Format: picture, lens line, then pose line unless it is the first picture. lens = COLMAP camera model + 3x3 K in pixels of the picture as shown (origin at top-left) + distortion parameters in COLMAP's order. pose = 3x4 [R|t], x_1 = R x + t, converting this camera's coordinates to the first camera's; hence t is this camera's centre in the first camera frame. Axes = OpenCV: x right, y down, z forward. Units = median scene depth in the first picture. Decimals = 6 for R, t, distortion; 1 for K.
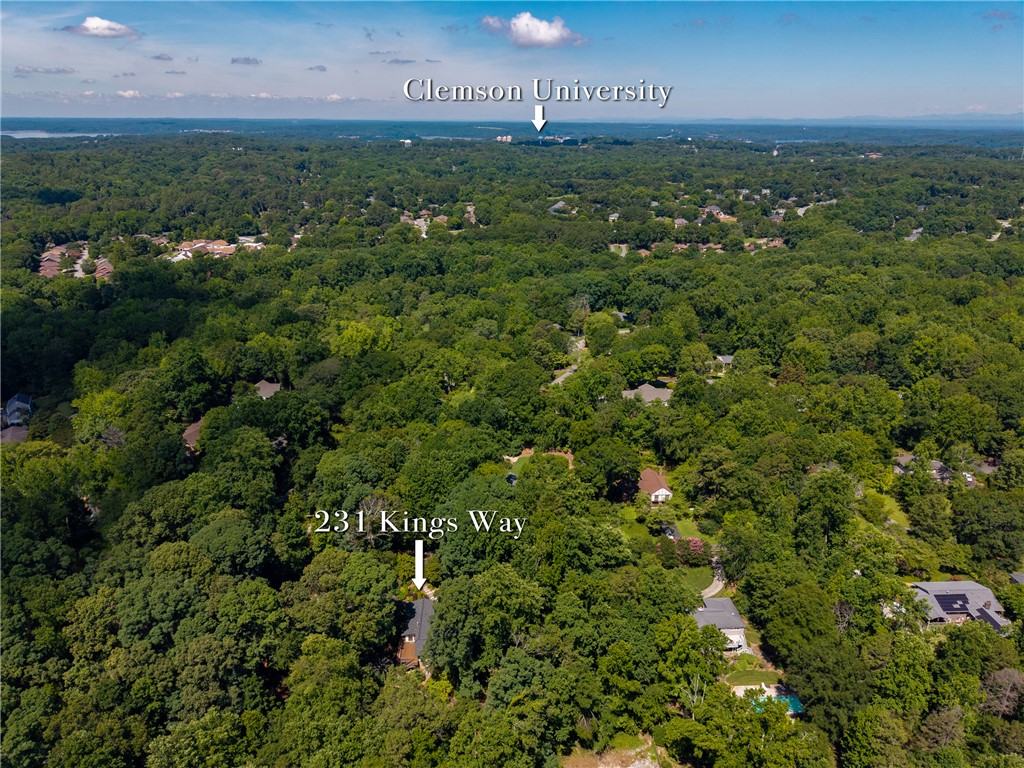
lens RADIAL K [[690.9, 0, 510.5], [0, 690.9, 403.7], [0, 0, 1]] dist [0.004918, -0.005511]
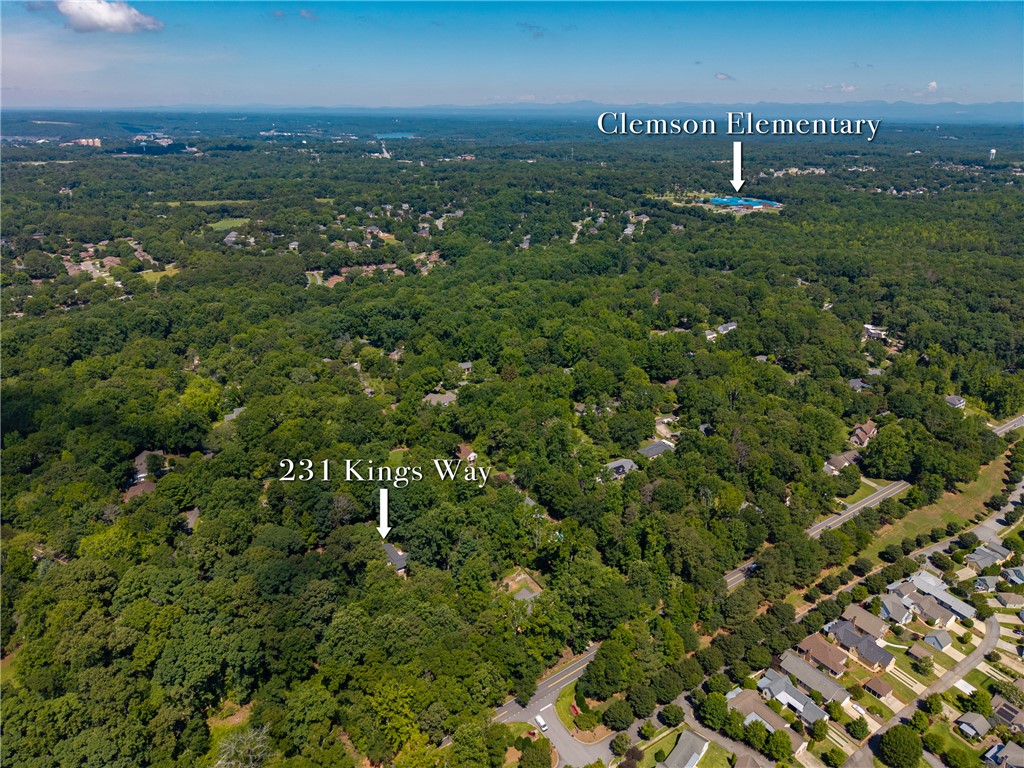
lens RADIAL K [[707.8, 0, 512.0], [0, 707.8, 384.0], [0, 0, 1]] dist [0.061934, -0.000321]
pose [[0.857248, -0.190756, 0.478266, -0.485883], [0.194733, 0.979964, 0.041818, -0.096414], [-0.476660, 0.057286, 0.877219, -0.590224]]
